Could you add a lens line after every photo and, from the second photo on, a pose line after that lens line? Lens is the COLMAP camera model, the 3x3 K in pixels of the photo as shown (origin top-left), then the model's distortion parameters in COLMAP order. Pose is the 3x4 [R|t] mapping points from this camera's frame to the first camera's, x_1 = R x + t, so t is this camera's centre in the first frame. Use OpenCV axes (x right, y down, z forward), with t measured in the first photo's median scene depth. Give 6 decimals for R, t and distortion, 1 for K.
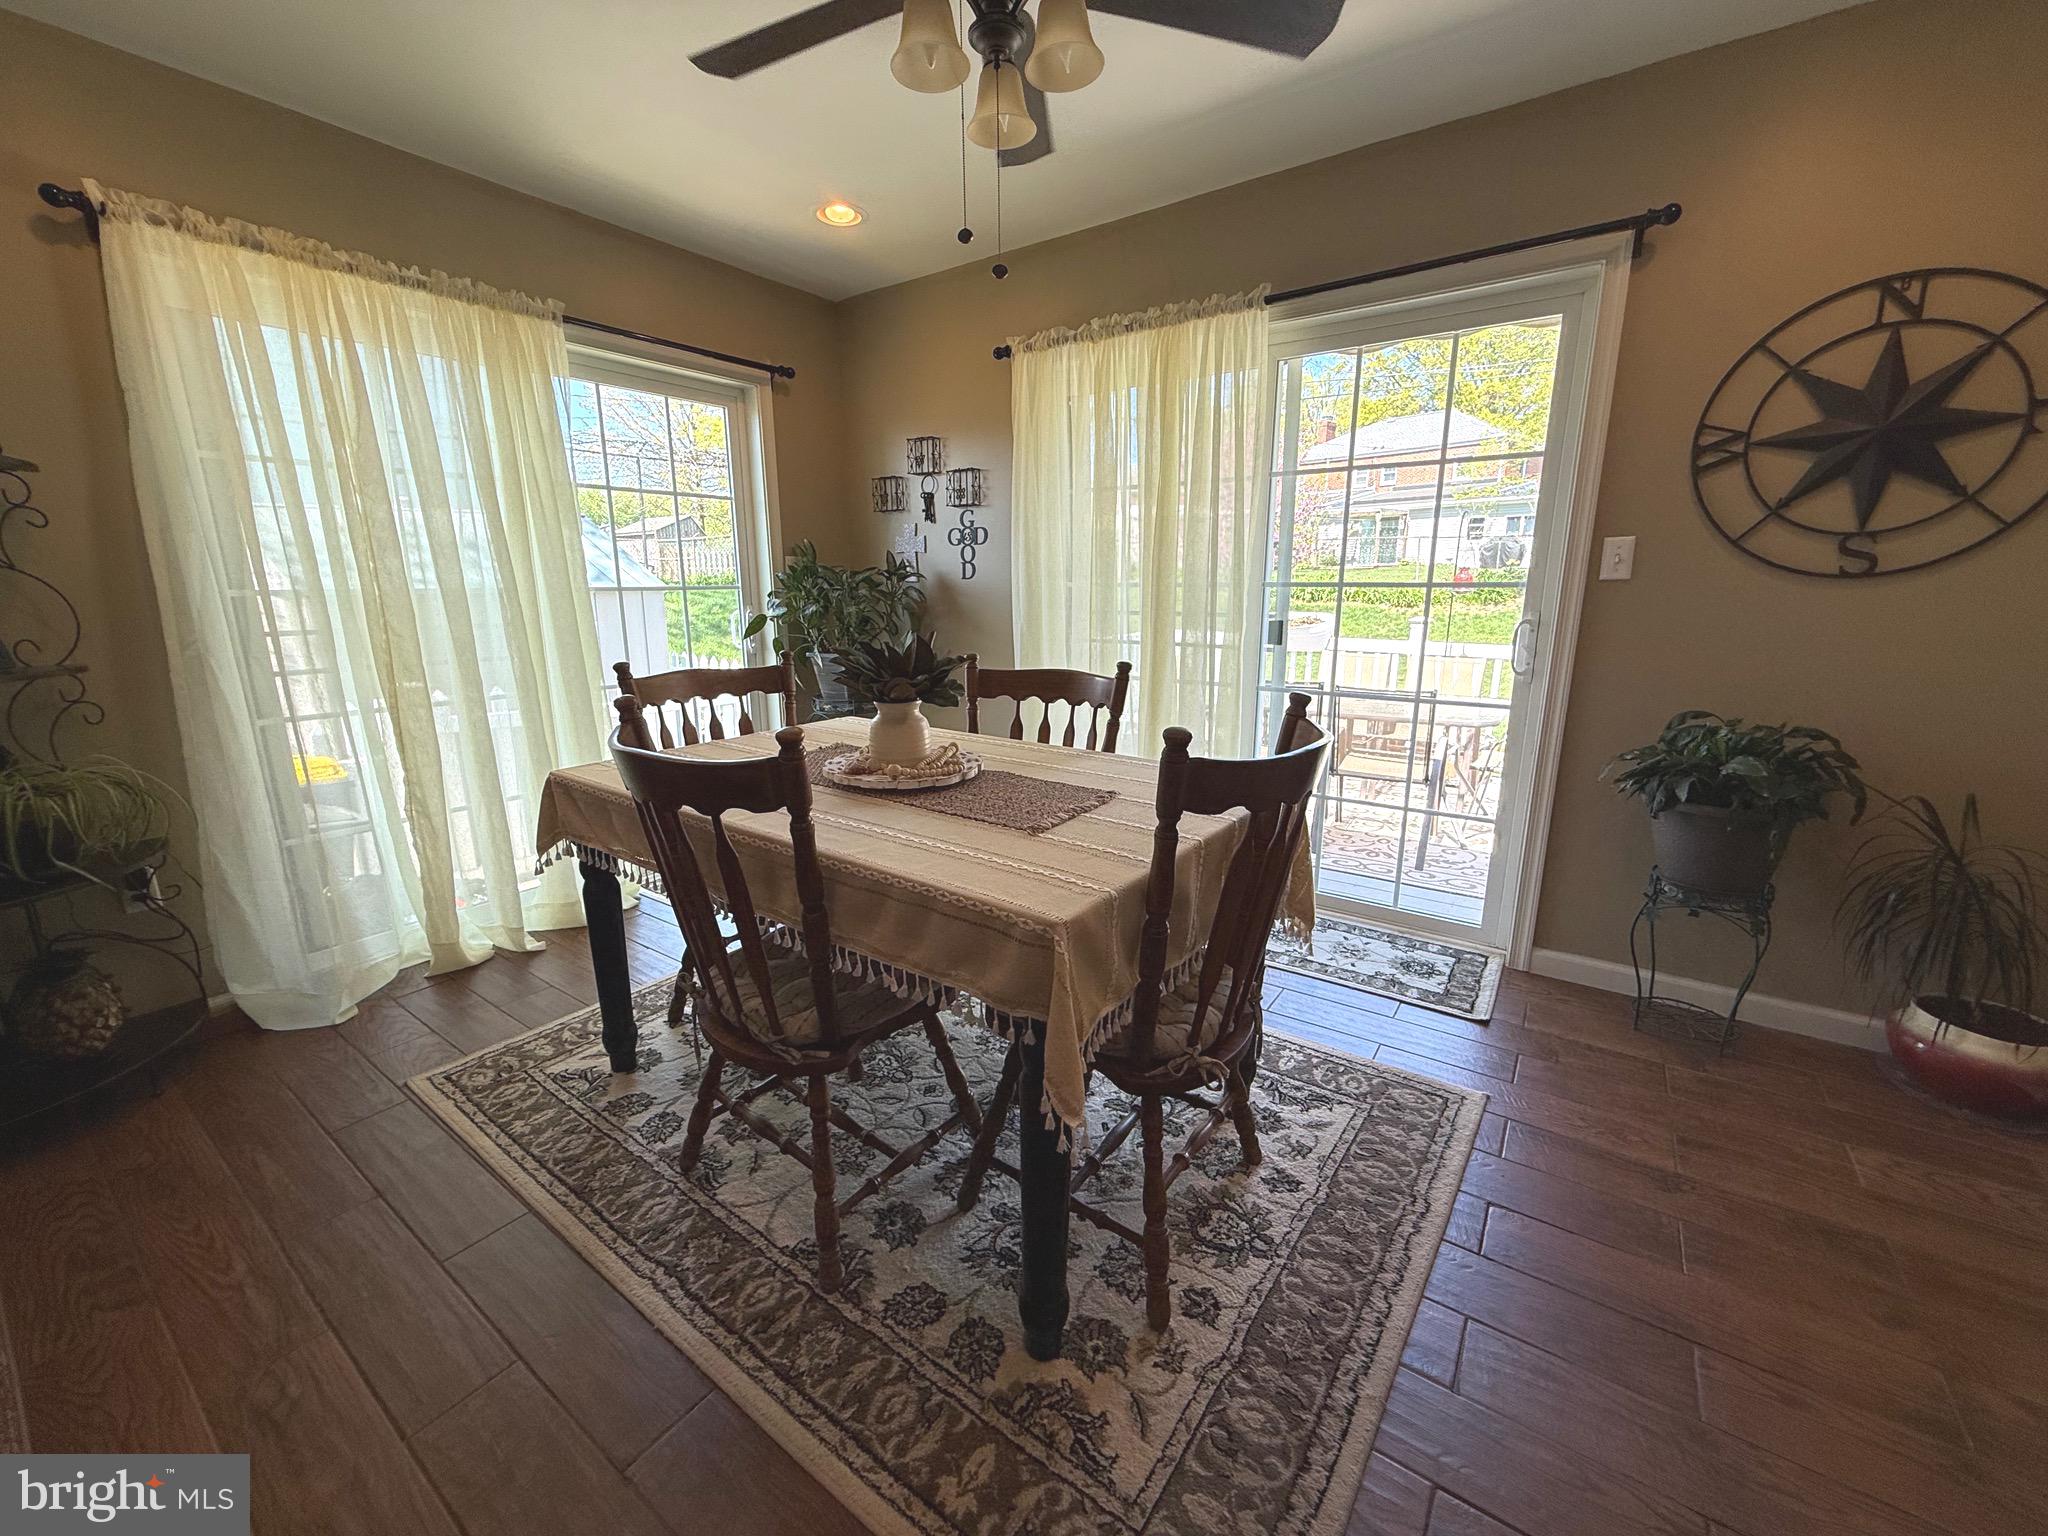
lens RADIAL K [[814.0, 0, 1021.1], [0, 814.0, 766.3], [0, 0, 1]] dist [-0.001766, 0.000170]
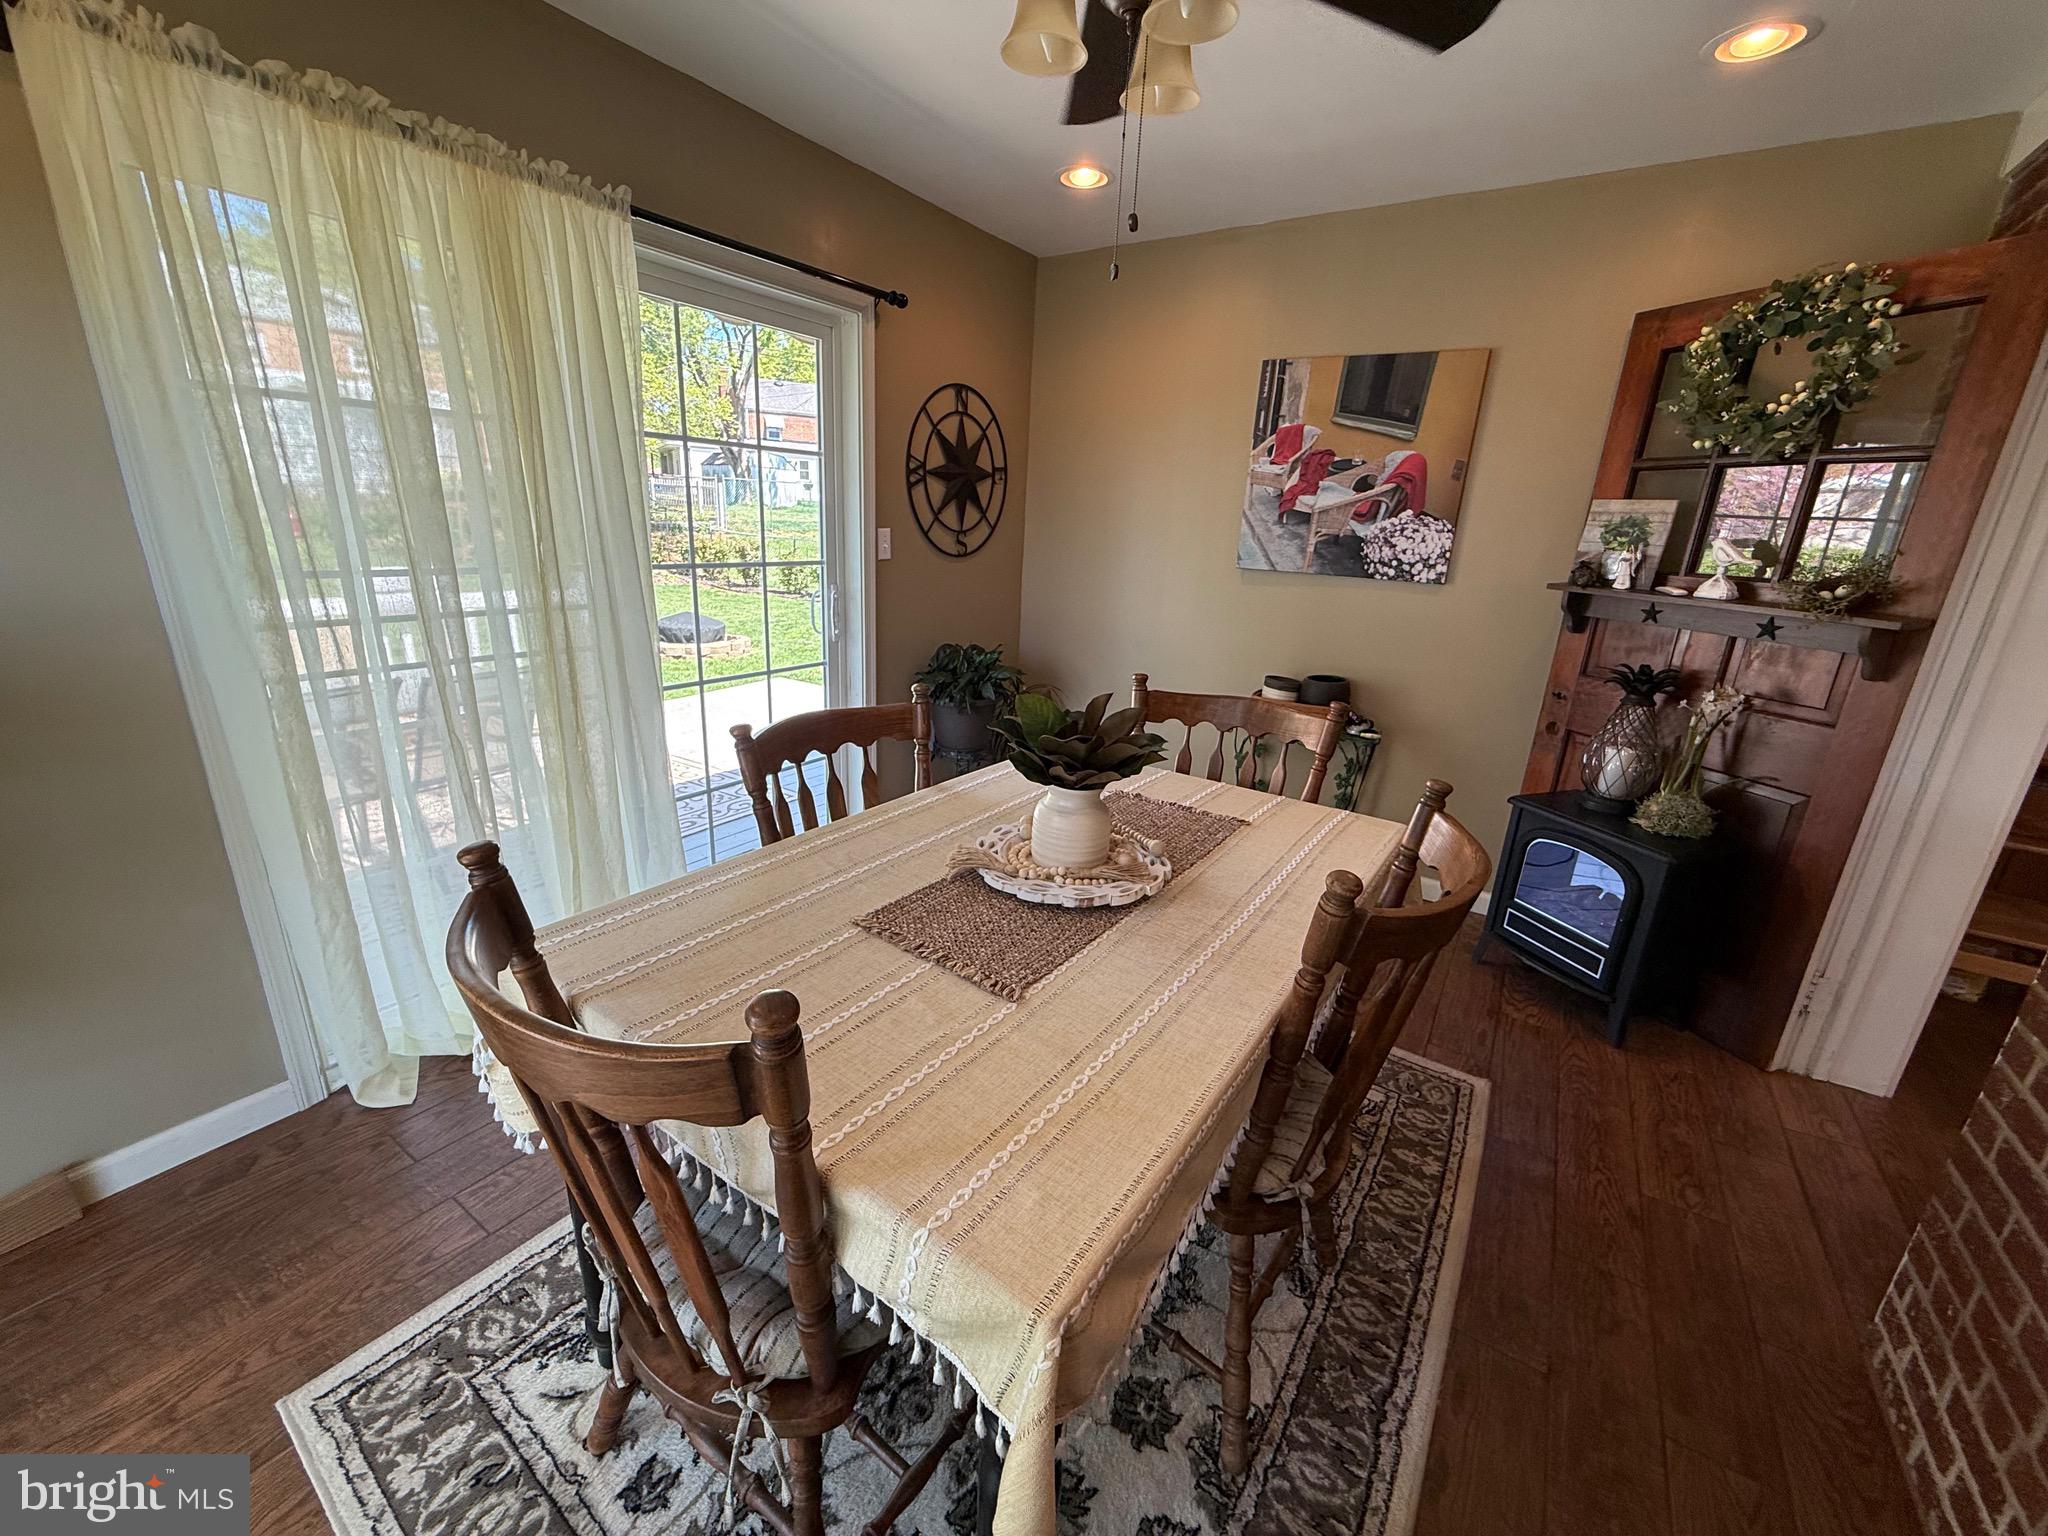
lens RADIAL K [[814.0, 0, 1020.1], [0, 814.0, 763.6], [0, 0, 1]] dist [-0.001766, 0.000170]
pose [[-0.030322, -0.287740, 0.957228, -0.857423], [0.180418, 0.940363, 0.288386, -0.318472], [-0.983123, 0.181445, 0.023400, 0.985840]]
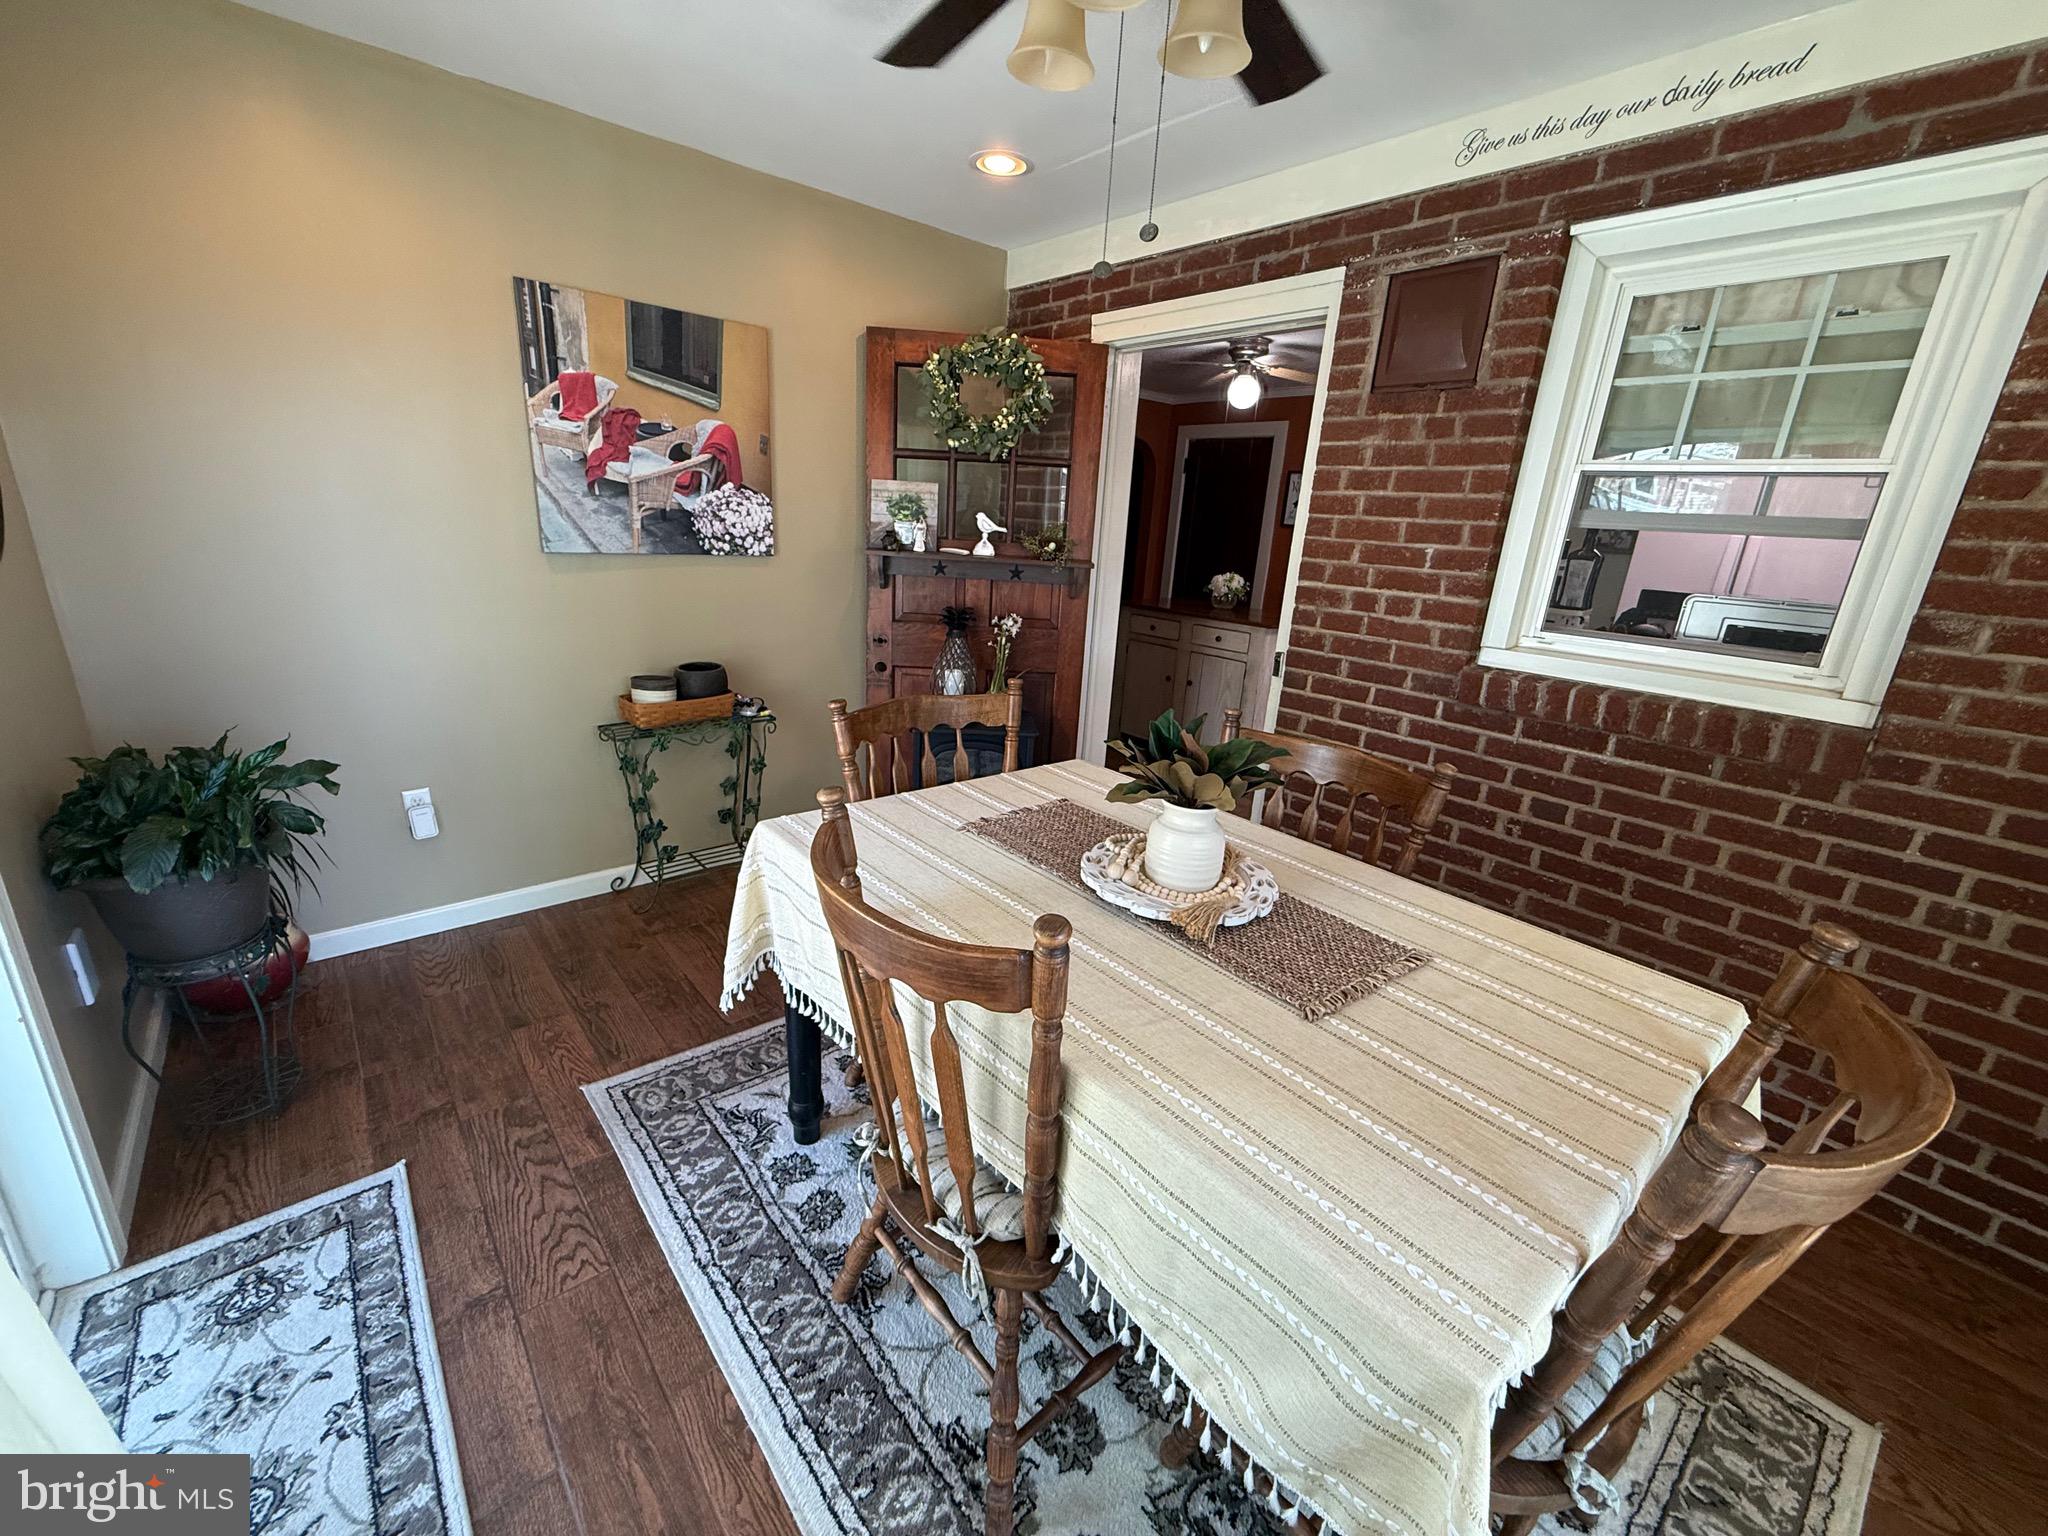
lens RADIAL K [[814.0, 0, 1014.2], [0, 814.0, 766.3], [0, 0, 1]] dist [-0.001766, 0.000170]
pose [[-0.967960, -0.118037, 0.221634, -0.148859], [0.007826, 0.868021, 0.496466, -0.489243], [-0.250984, 0.482293, -0.839285, 1.628475]]
